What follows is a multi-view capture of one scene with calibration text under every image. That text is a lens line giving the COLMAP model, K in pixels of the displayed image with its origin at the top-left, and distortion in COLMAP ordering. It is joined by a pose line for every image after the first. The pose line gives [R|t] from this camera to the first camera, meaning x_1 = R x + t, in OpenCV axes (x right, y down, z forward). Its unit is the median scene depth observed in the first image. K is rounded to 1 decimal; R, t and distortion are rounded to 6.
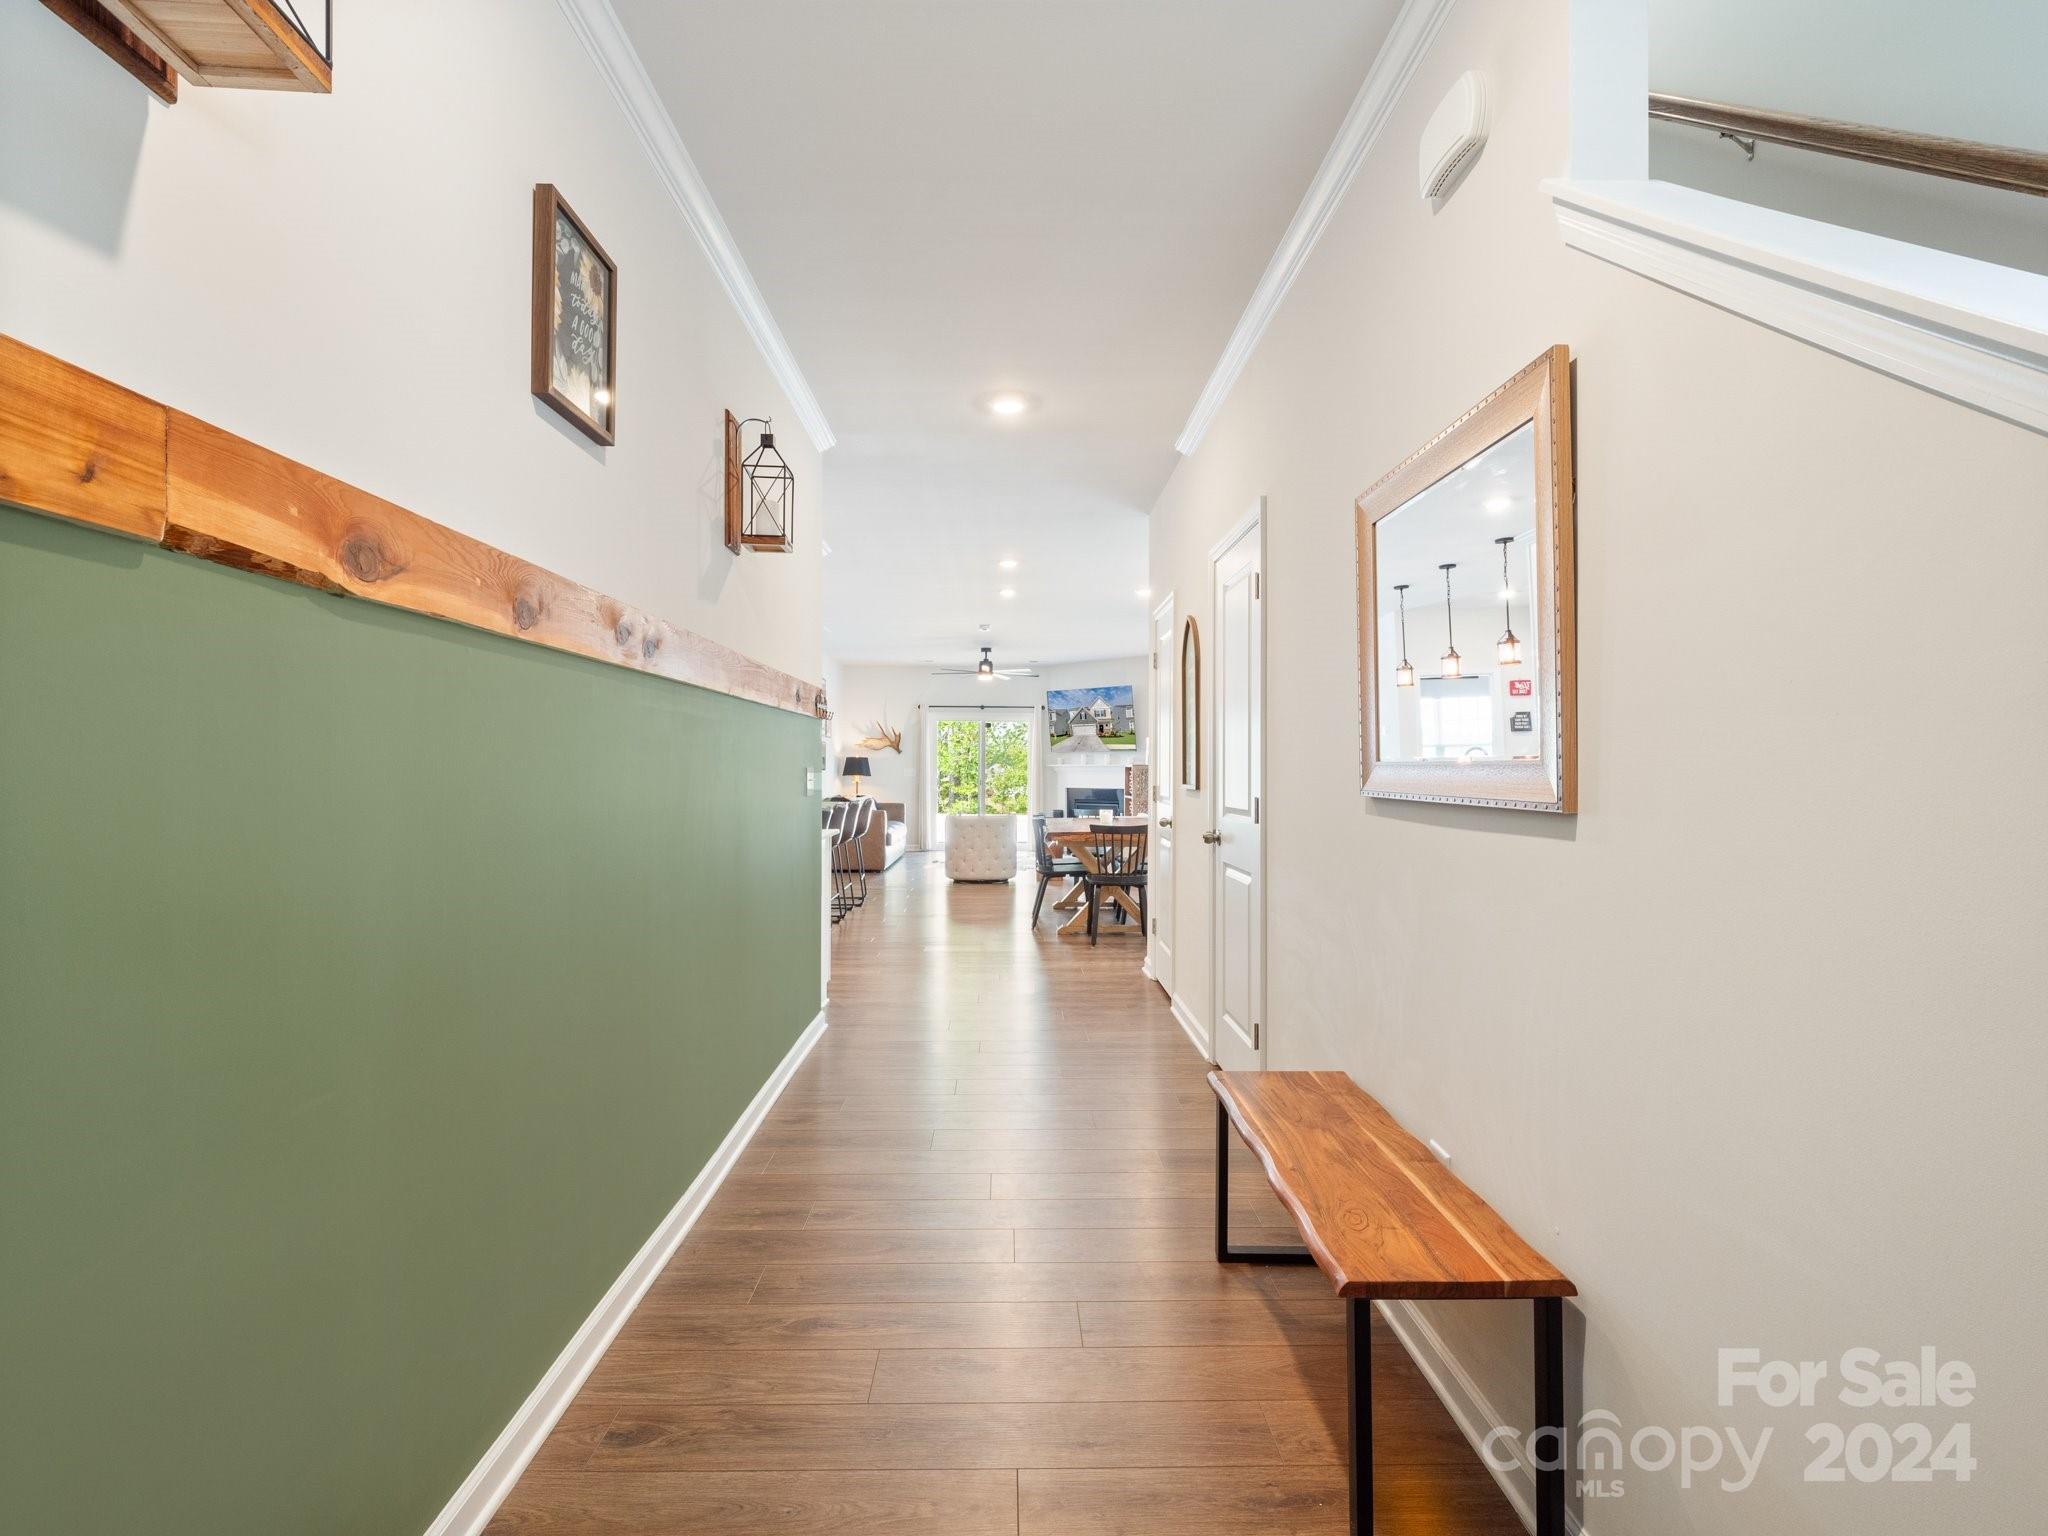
lens RADIAL K [[1002.2, 0, 1007.5], [0, 1002.2, 767.2], [0, 0, 1]] dist [0.003240, 0.000096]
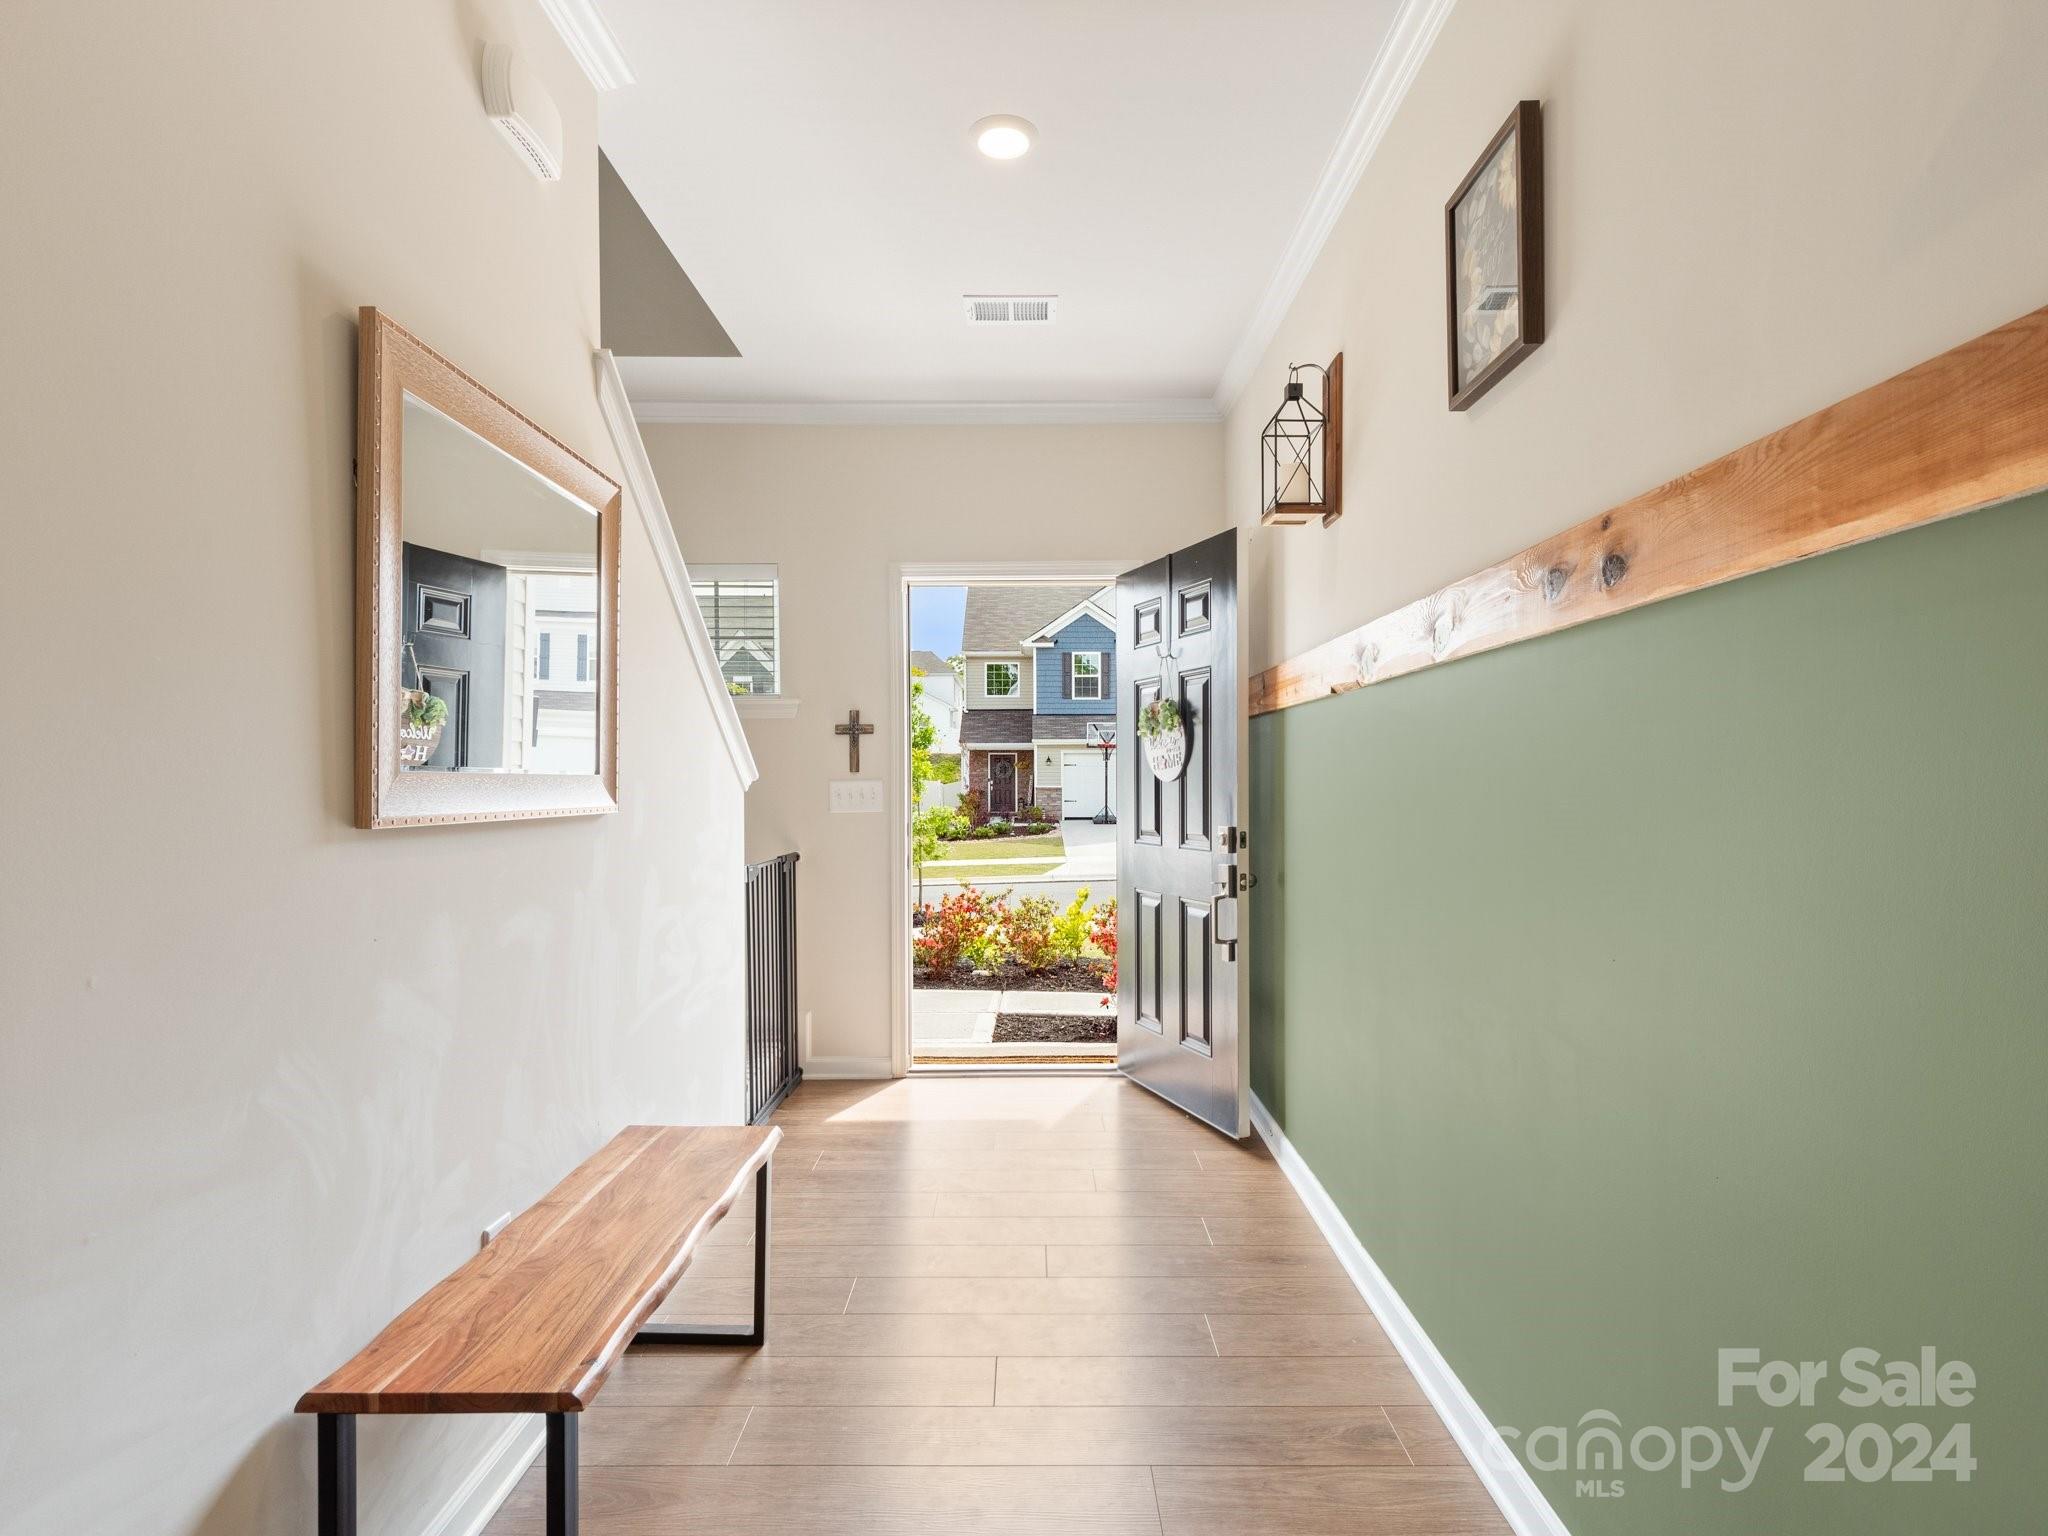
lens RADIAL K [[1002.2, 0, 1007.5], [0, 1002.2, 767.2], [0, 0, 1]] dist [0.003240, 0.000096]
pose [[-0.999810, 0.002216, 0.019382, -0.025089], [0.001895, 0.999861, -0.016554, 0.004382], [-0.019416, -0.016514, -0.999675, 1.833506]]
